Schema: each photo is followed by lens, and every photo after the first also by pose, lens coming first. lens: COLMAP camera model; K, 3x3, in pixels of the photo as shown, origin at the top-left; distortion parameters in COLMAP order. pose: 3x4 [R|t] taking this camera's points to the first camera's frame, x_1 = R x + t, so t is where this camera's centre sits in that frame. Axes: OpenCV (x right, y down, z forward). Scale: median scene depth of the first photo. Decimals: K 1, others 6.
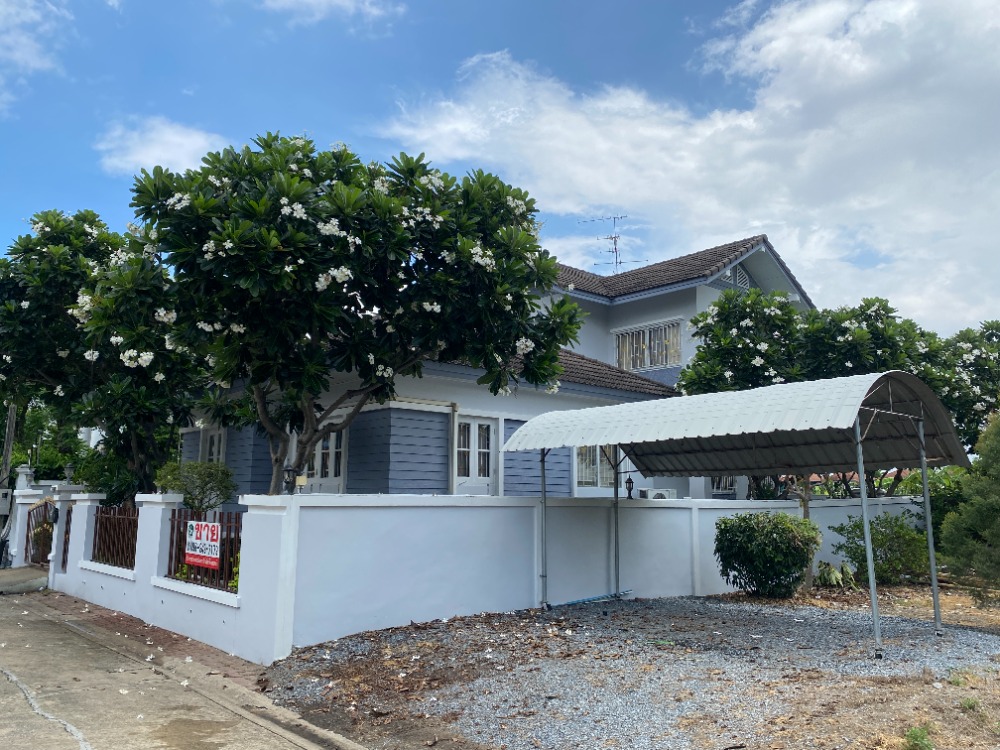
lens RADIAL K [[771.6, 0, 500.0], [0, 771.6, 375.0], [0, 0, 1]] dist [0.026238, -0.005934]
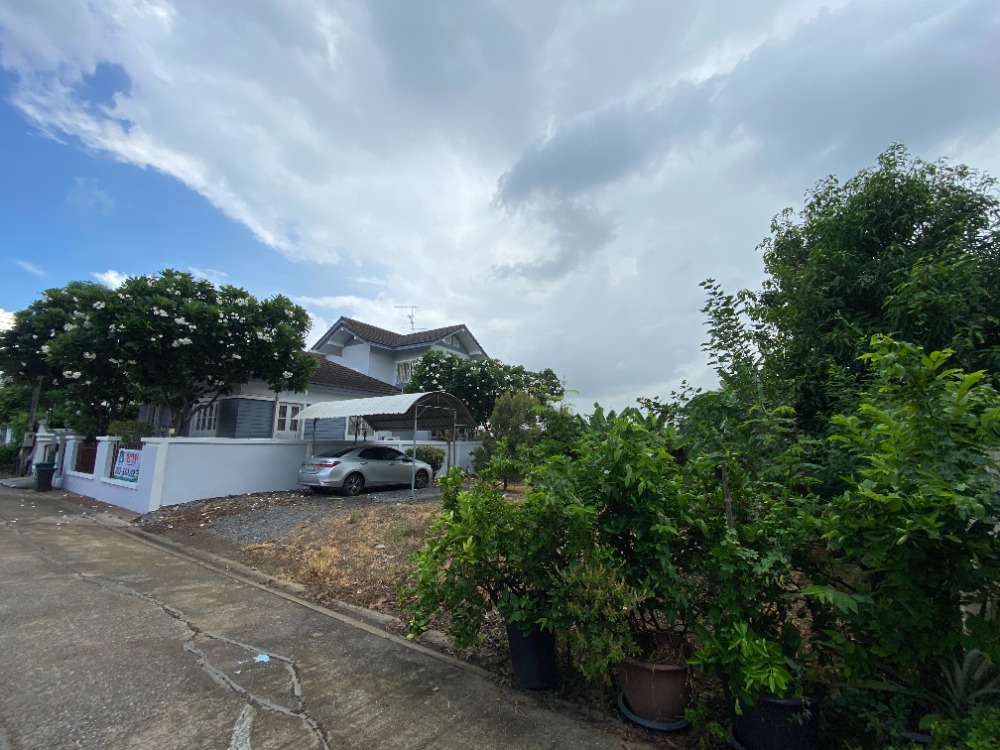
lens RADIAL K [[400.6, 0, 504.0], [0, 400.6, 380.8], [0, 0, 1]] dist [0.013664, -0.017792]
pose [[0.960442, 0.046383, 0.274591, 0.244417], [-0.048033, 0.998845, -0.000714, -0.037414], [-0.274308, -0.012504, 0.961561, -0.258995]]
